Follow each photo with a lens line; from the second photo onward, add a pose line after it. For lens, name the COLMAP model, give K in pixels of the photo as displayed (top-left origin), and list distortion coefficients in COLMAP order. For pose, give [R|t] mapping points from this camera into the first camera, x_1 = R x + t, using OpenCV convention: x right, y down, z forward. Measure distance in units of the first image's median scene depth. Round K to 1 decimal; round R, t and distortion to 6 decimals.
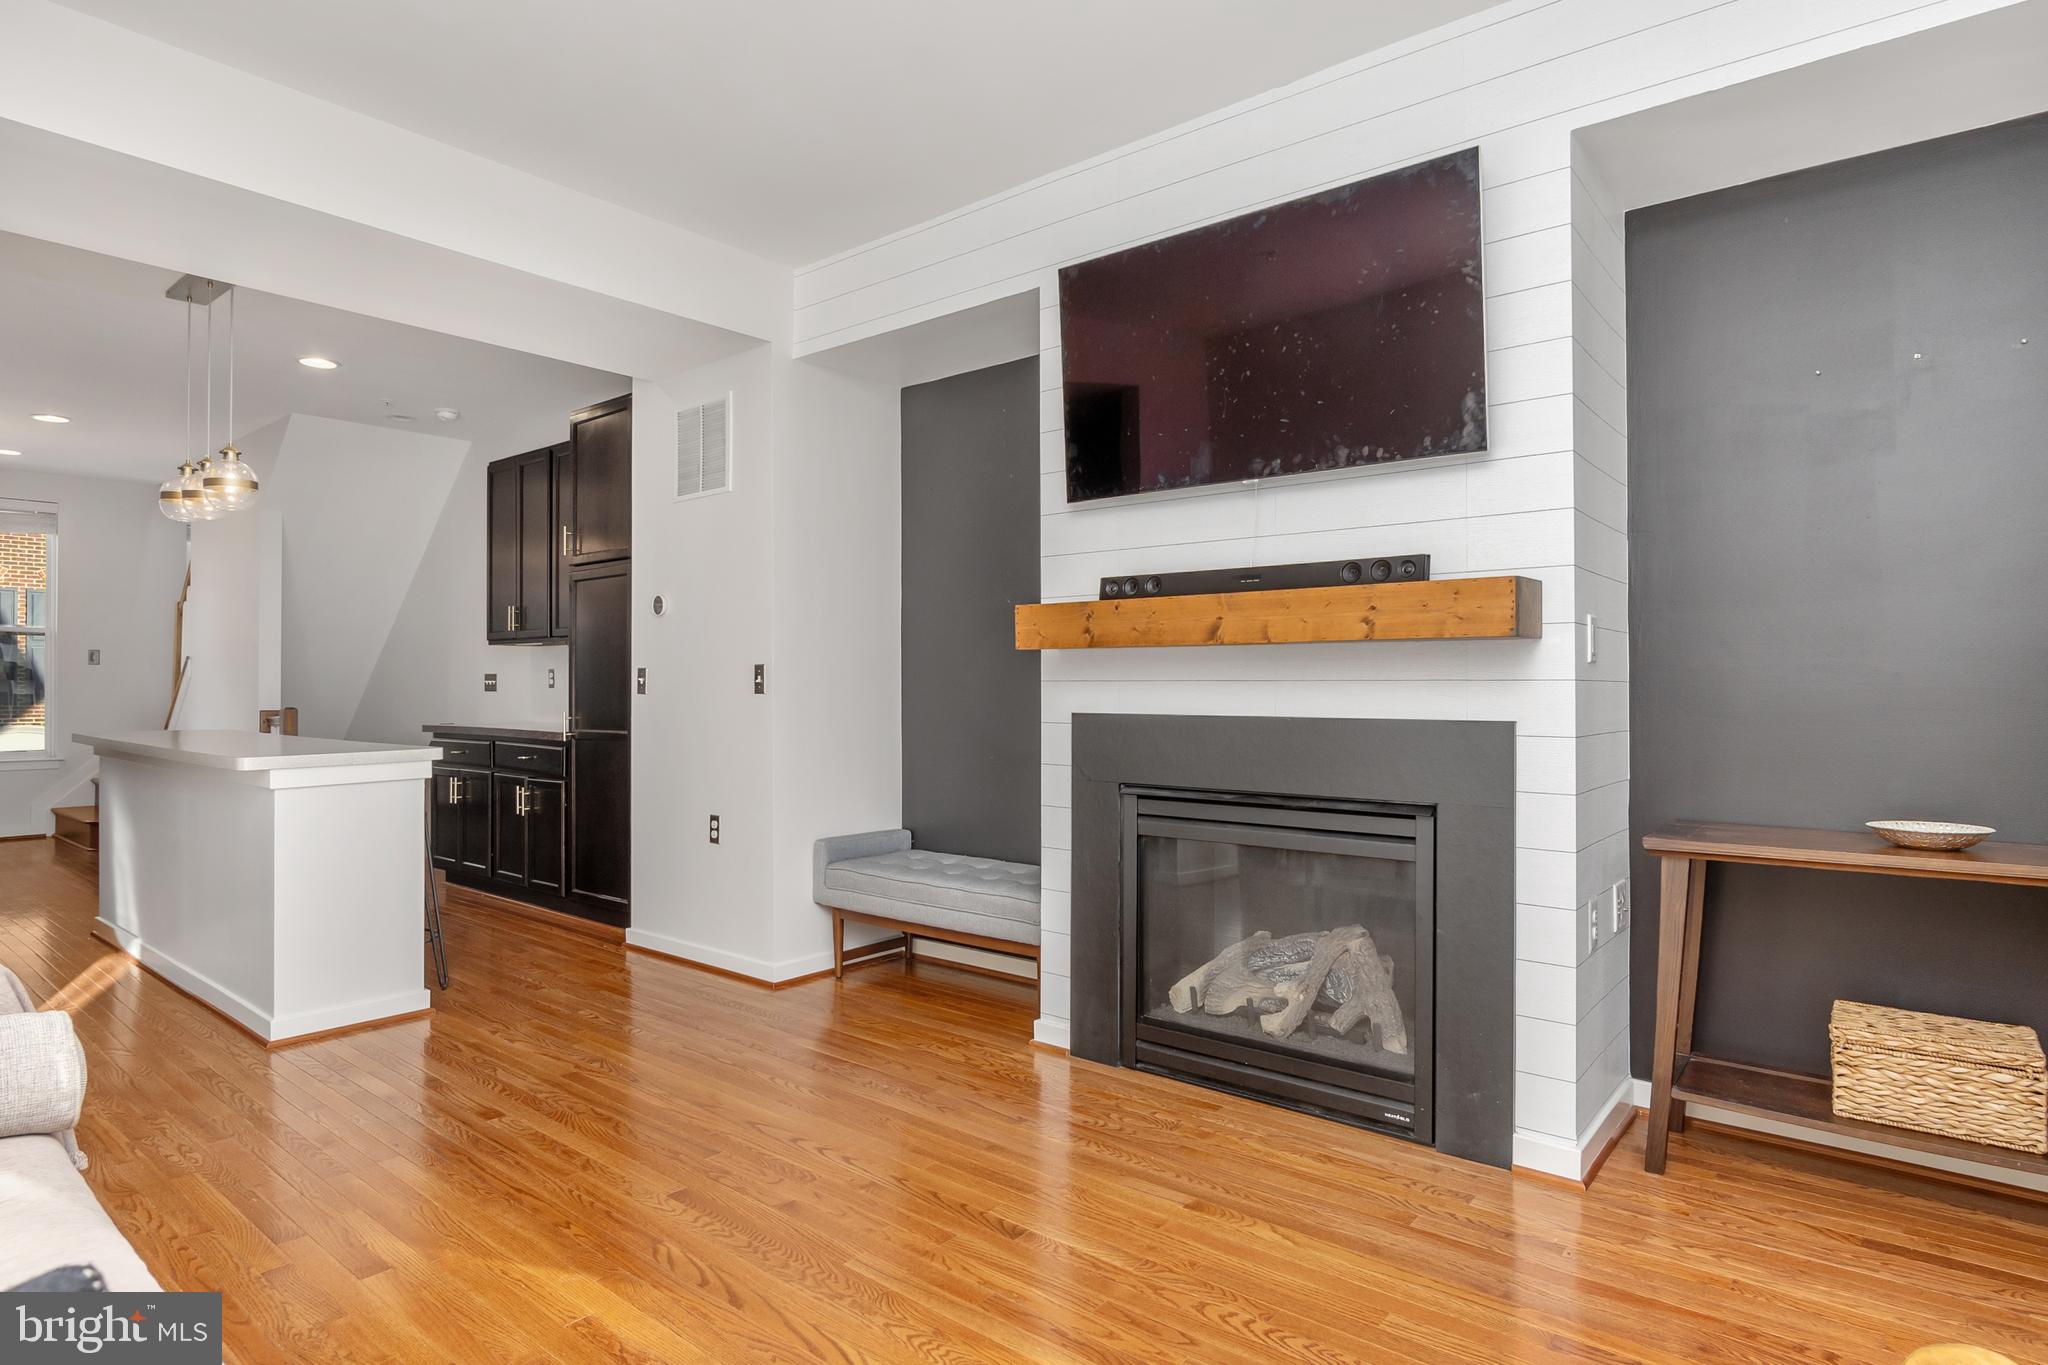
lens RADIAL K [[1127.1, 0, 1046.5], [0, 1127.1, 682.7], [0, 0, 1]] dist [-0.018176, 0.004291]
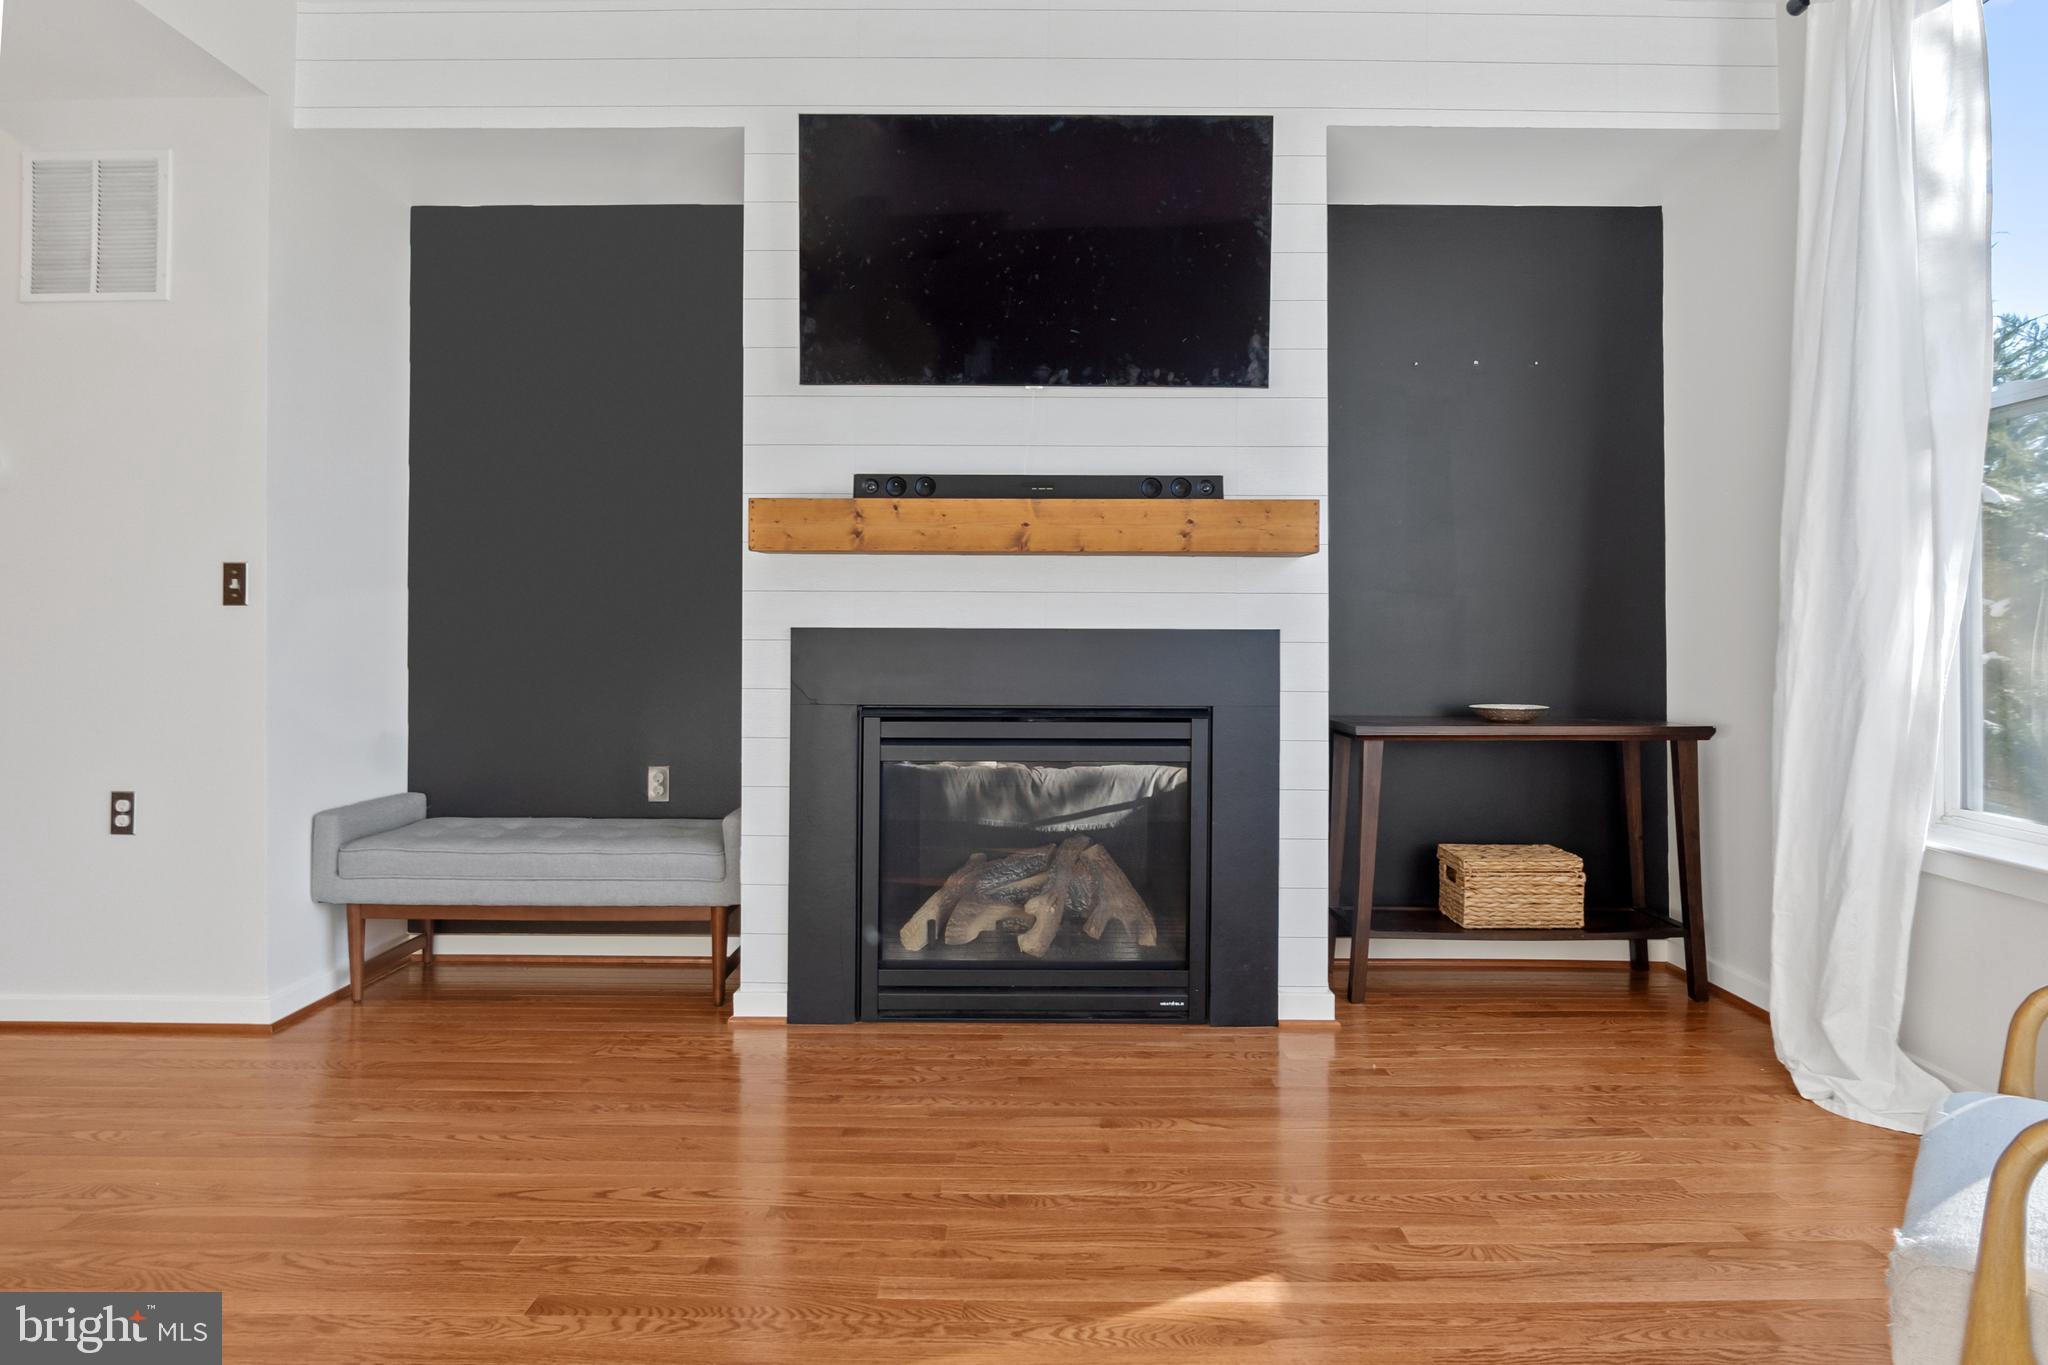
lens RADIAL K [[1127.1, 0, 1143.7], [0, 1127.1, 623.4], [0, 0, 1]] dist [-0.018176, 0.004291]
pose [[0.772658, 0.007488, 0.634778, -0.361836], [-0.004680, 0.999970, -0.006100, 0.031437], [-0.634805, 0.001742, 0.772670, 0.181046]]
